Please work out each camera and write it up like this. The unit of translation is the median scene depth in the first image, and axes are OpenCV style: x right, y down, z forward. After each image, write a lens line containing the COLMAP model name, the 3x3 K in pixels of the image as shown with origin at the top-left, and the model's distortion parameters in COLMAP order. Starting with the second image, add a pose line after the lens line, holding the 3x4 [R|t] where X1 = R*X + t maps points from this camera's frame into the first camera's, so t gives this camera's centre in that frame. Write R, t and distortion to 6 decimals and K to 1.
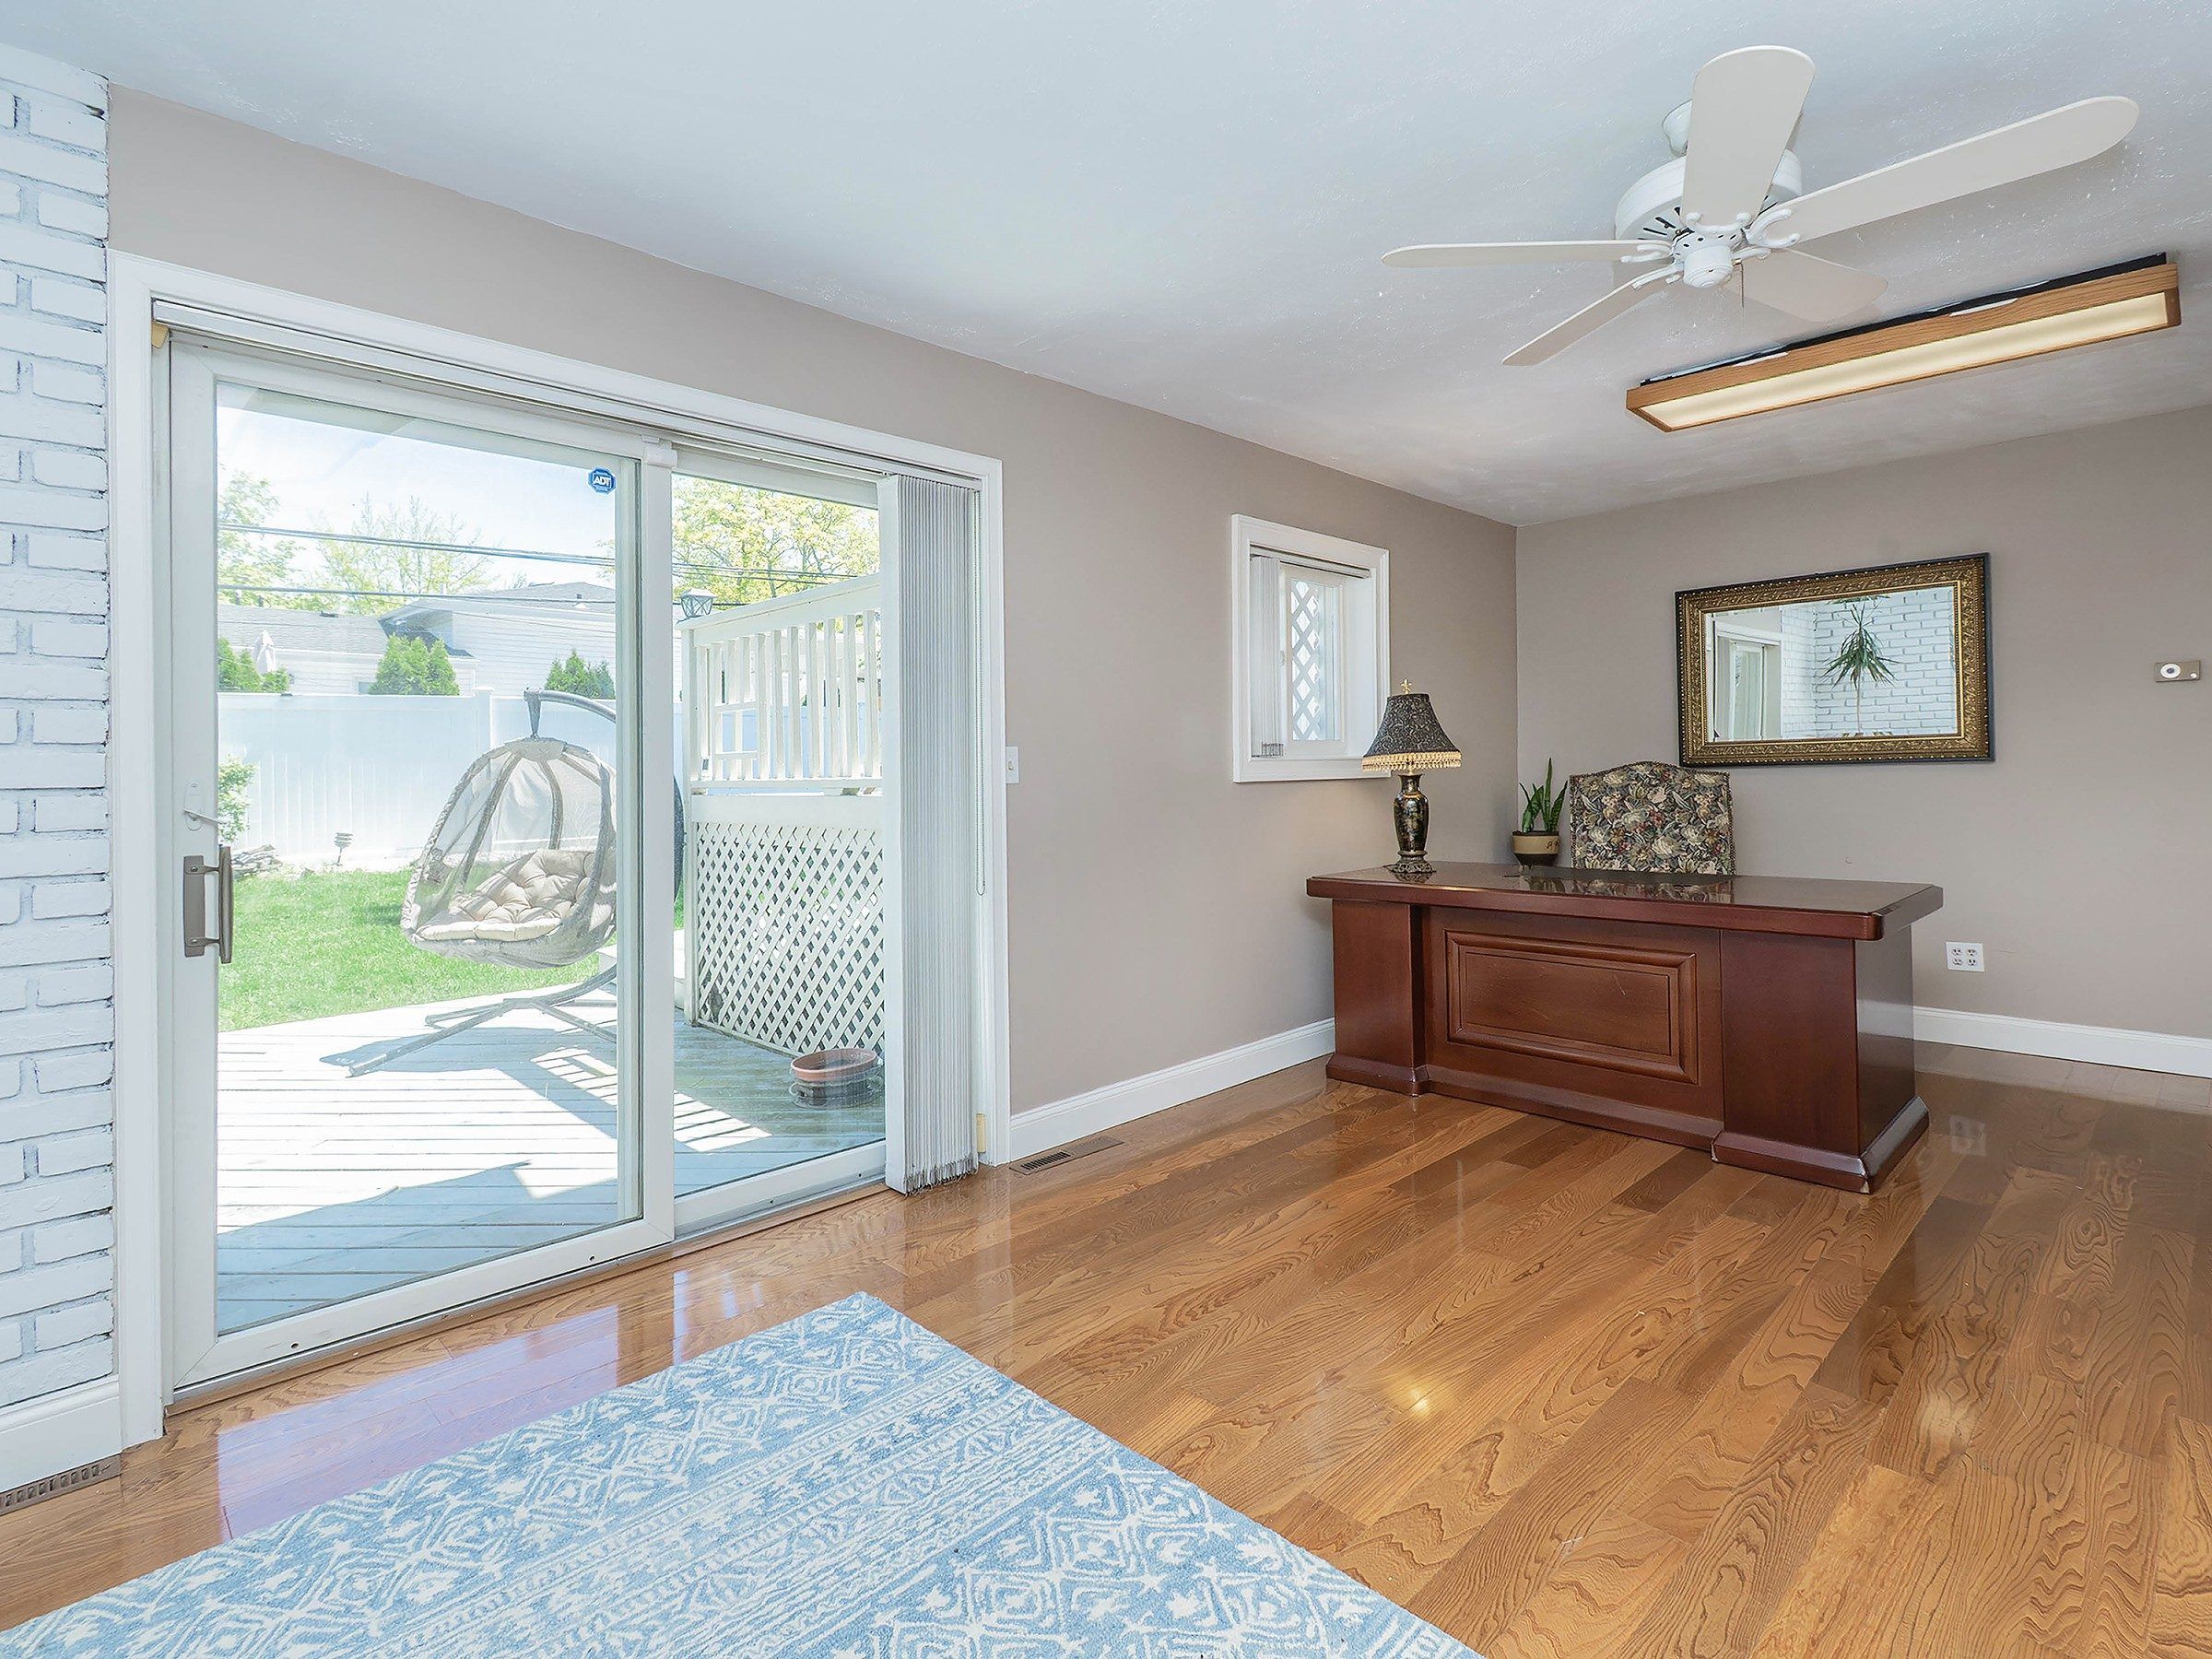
lens RADIAL K [[1105.5, 0, 1038.8], [0, 1105.5, 769.6], [0, 0, 1]] dist [0.008815, -0.003079]
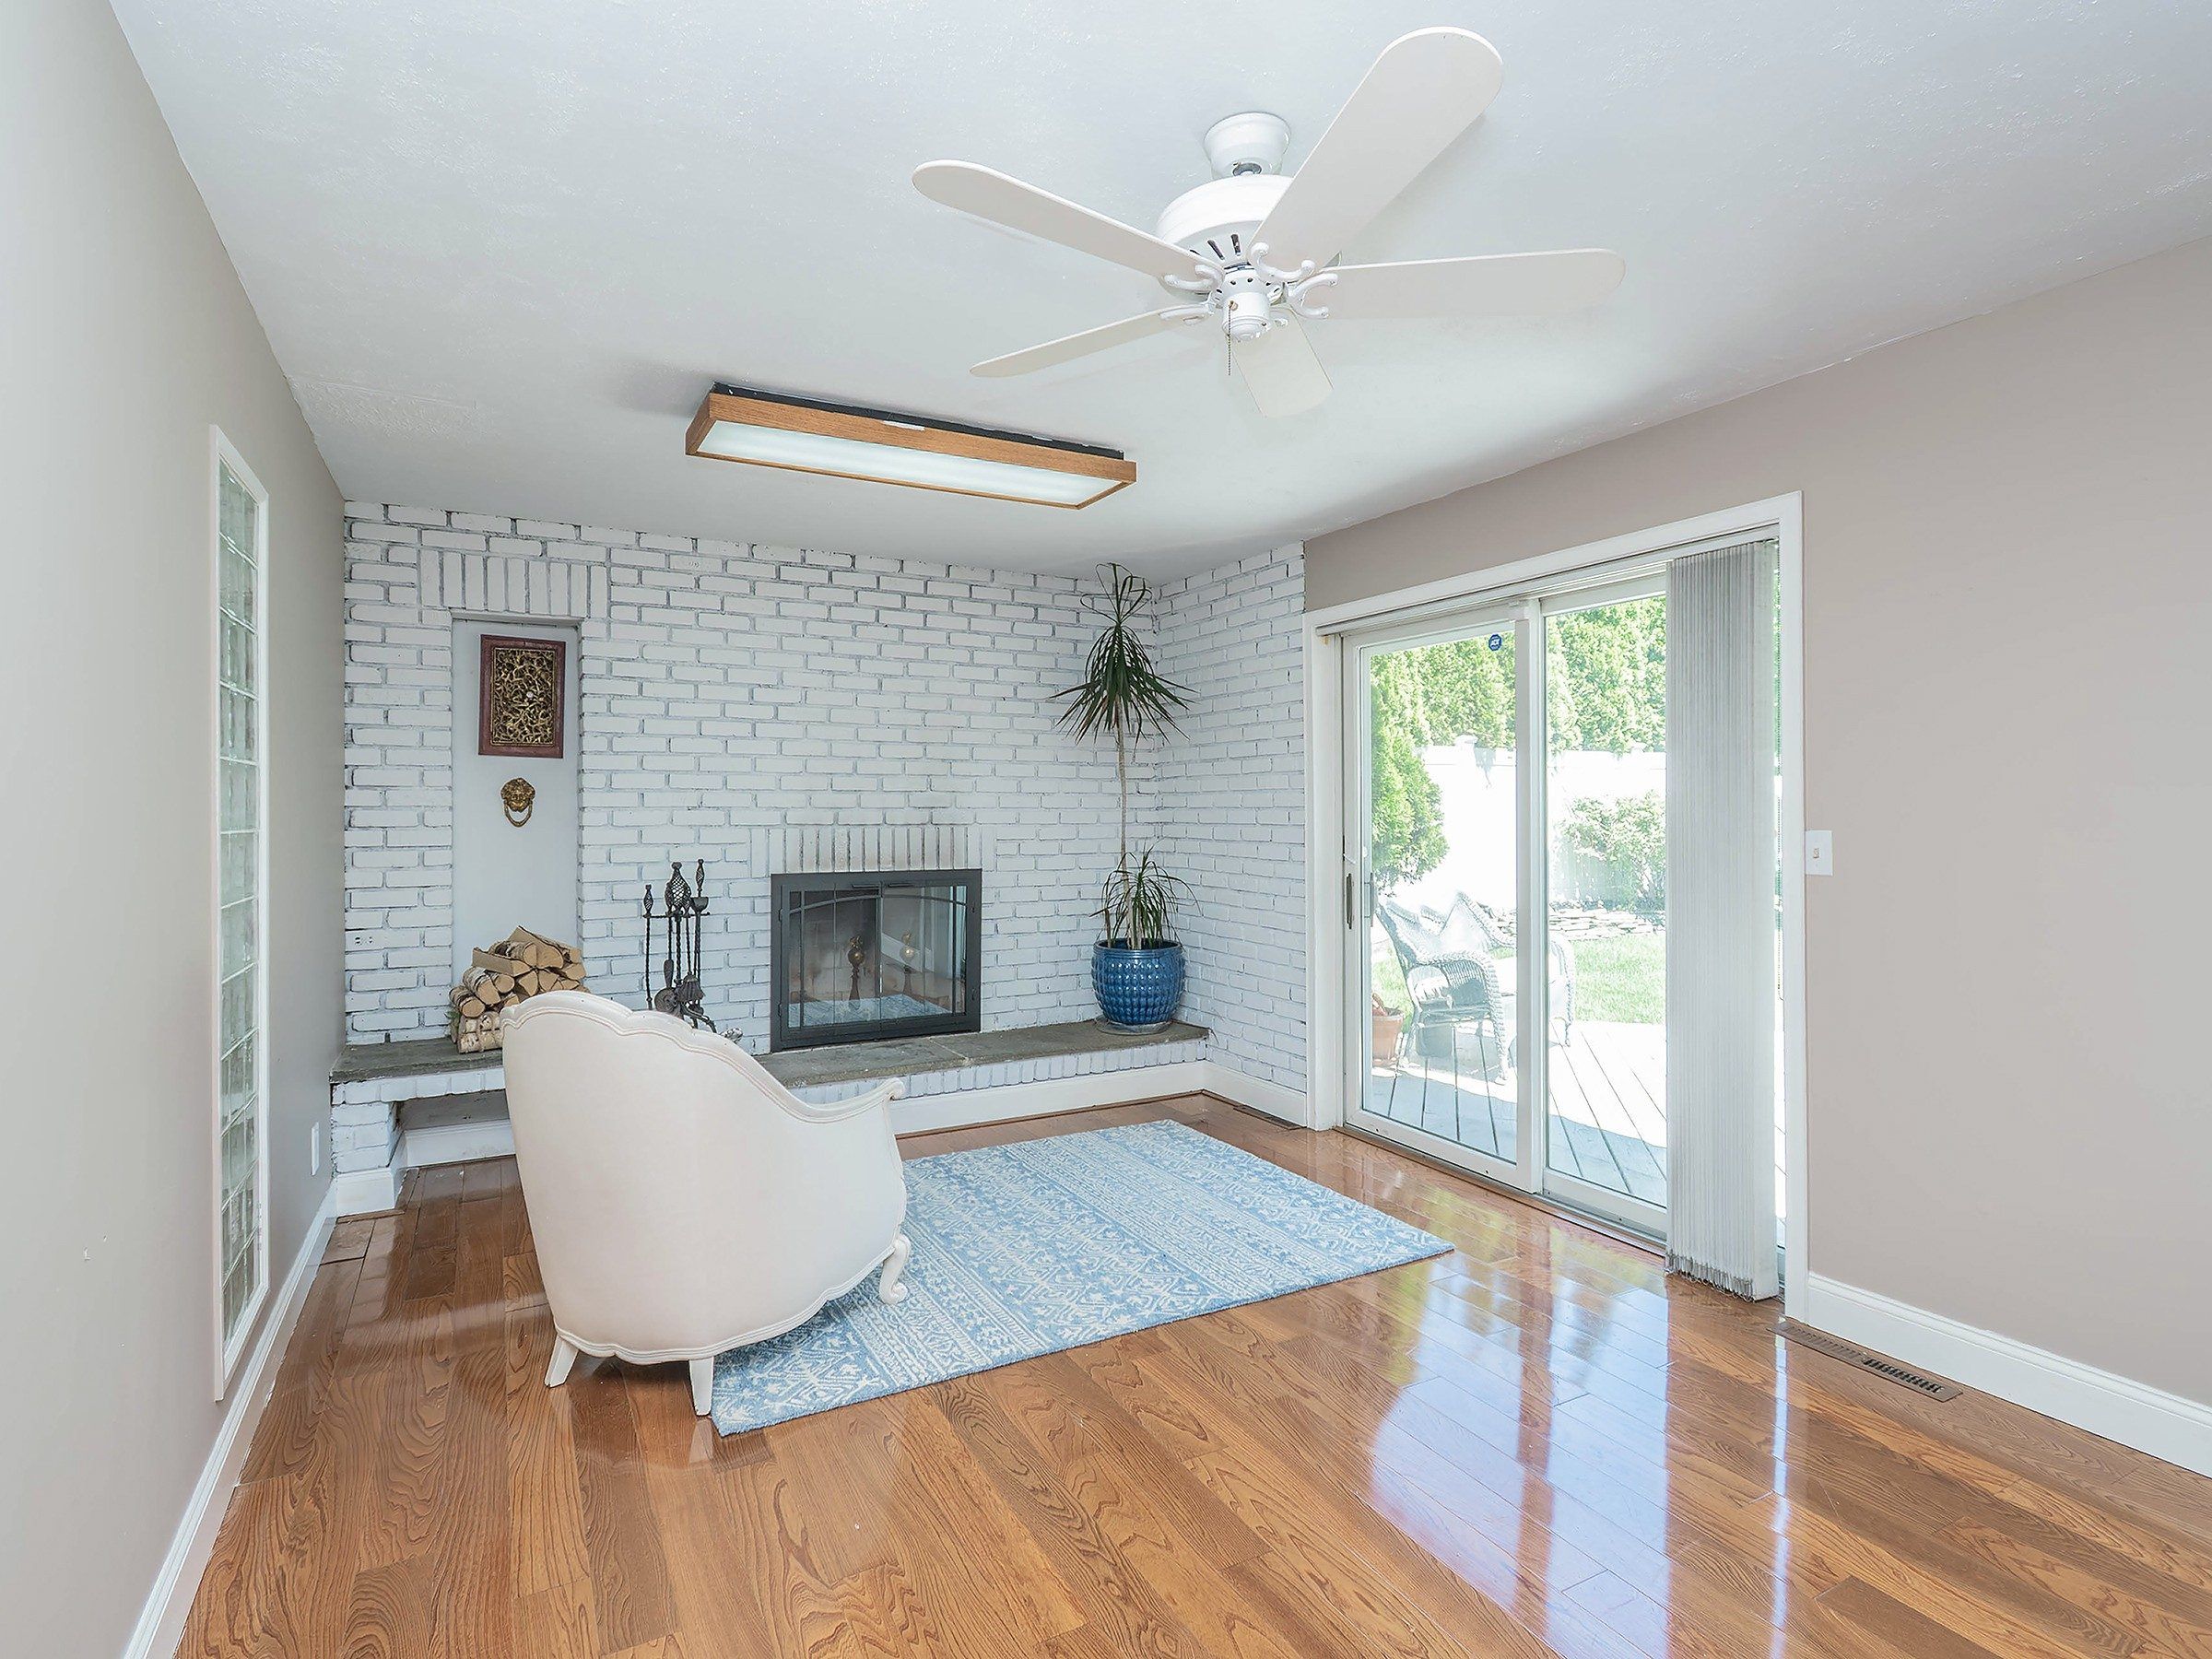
lens RADIAL K [[1105.5, 0, 1102.5], [0, 1105.5, 818.2], [0, 0, 1]] dist [0.008815, -0.003079]
pose [[-0.241895, 0.017816, -0.970139, 1.550564], [0.007105, 0.999837, 0.016589, -0.081286], [0.970276, -0.002880, -0.241983, 1.162736]]
